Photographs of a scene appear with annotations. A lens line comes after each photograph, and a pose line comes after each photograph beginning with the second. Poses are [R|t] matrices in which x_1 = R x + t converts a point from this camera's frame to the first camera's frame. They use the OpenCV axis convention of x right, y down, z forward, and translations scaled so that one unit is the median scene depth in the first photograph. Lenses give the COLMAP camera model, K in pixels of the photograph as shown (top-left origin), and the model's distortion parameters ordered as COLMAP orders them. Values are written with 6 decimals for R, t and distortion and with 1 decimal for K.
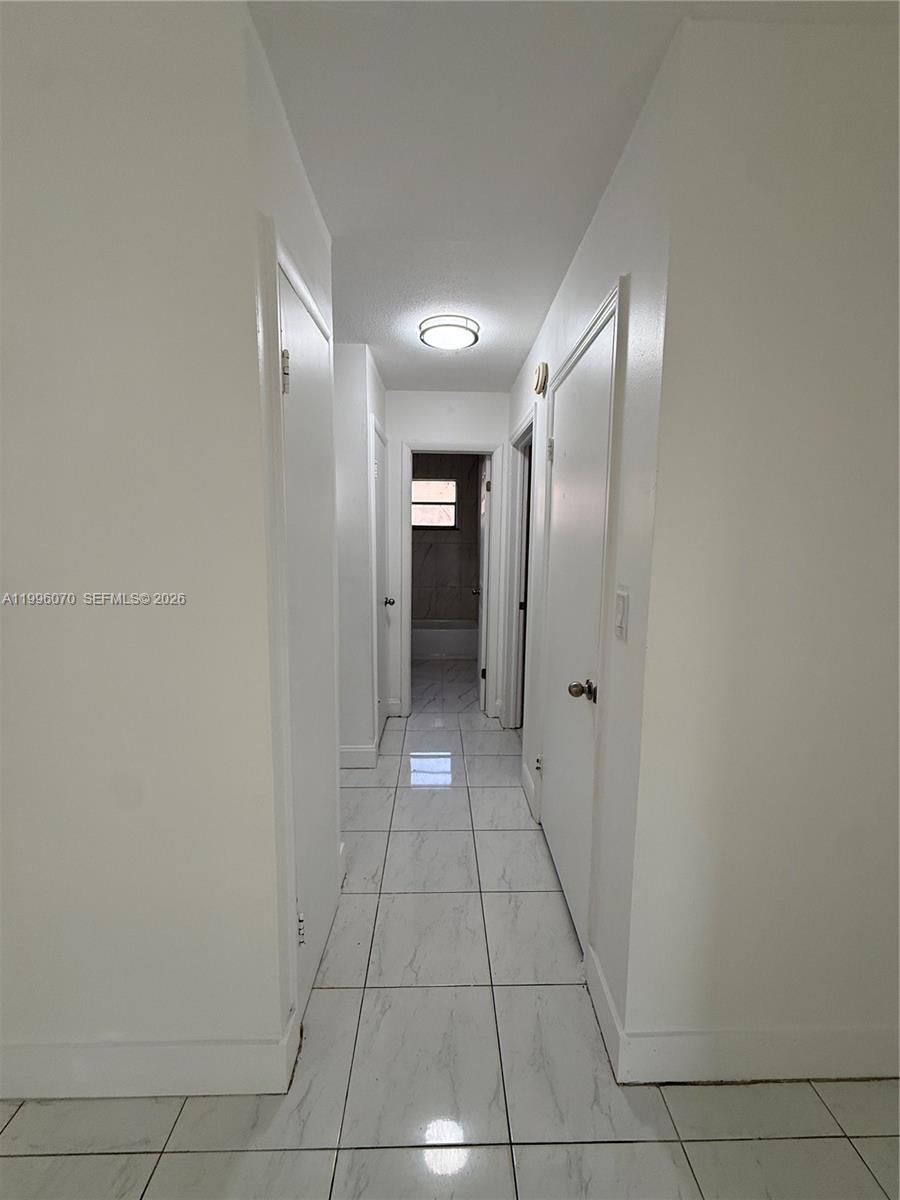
lens RADIAL K [[481.2, 0, 452.5], [0, 481.2, 597.9], [0, 0, 1]] dist [-0.000532, 0.000735]
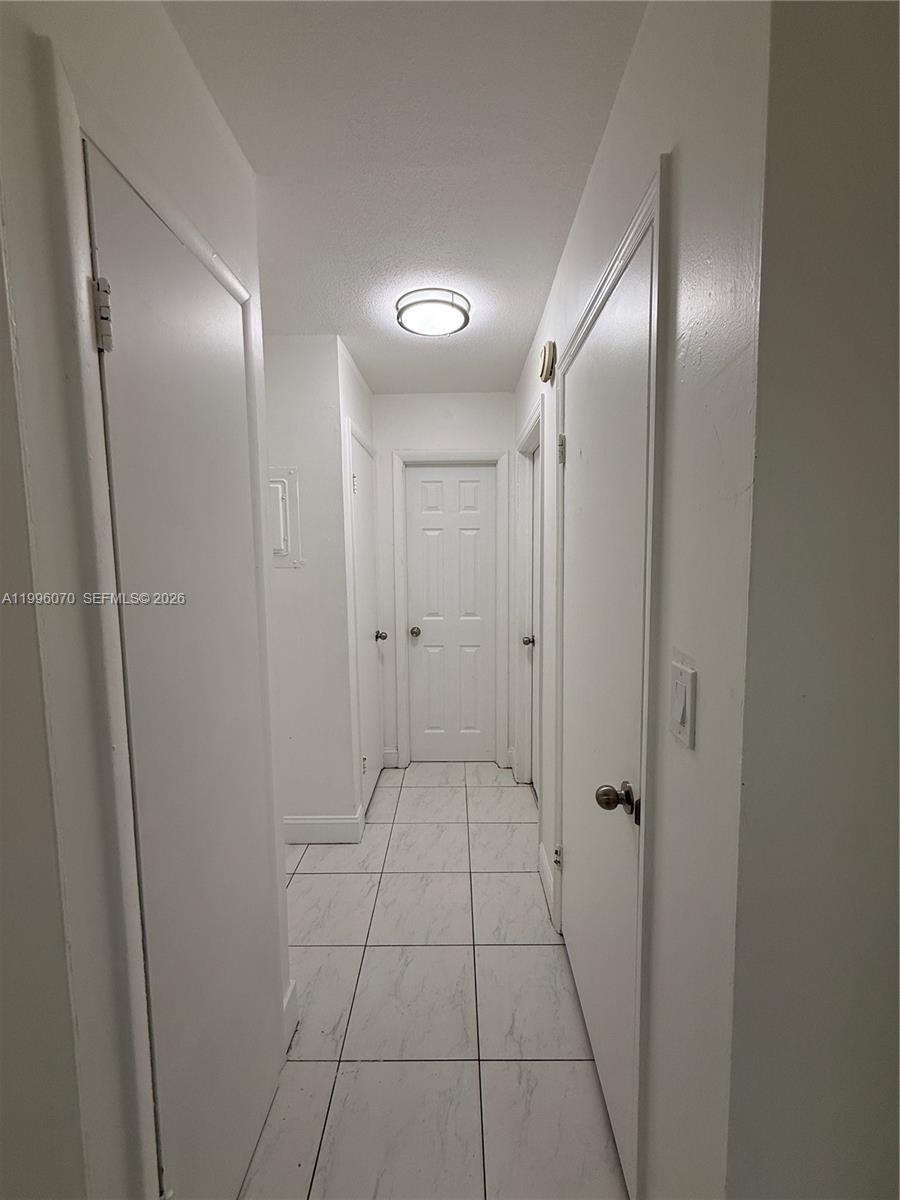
lens RADIAL K [[481.2, 0, 453.0], [0, 481.2, 599.7], [0, 0, 1]] dist [-0.000532, 0.000735]
pose [[0.999015, -0.021401, -0.038881, 0.050109], [0.020270, 0.999367, -0.029245, -0.044142], [0.039483, 0.028428, 0.998816, 0.210877]]
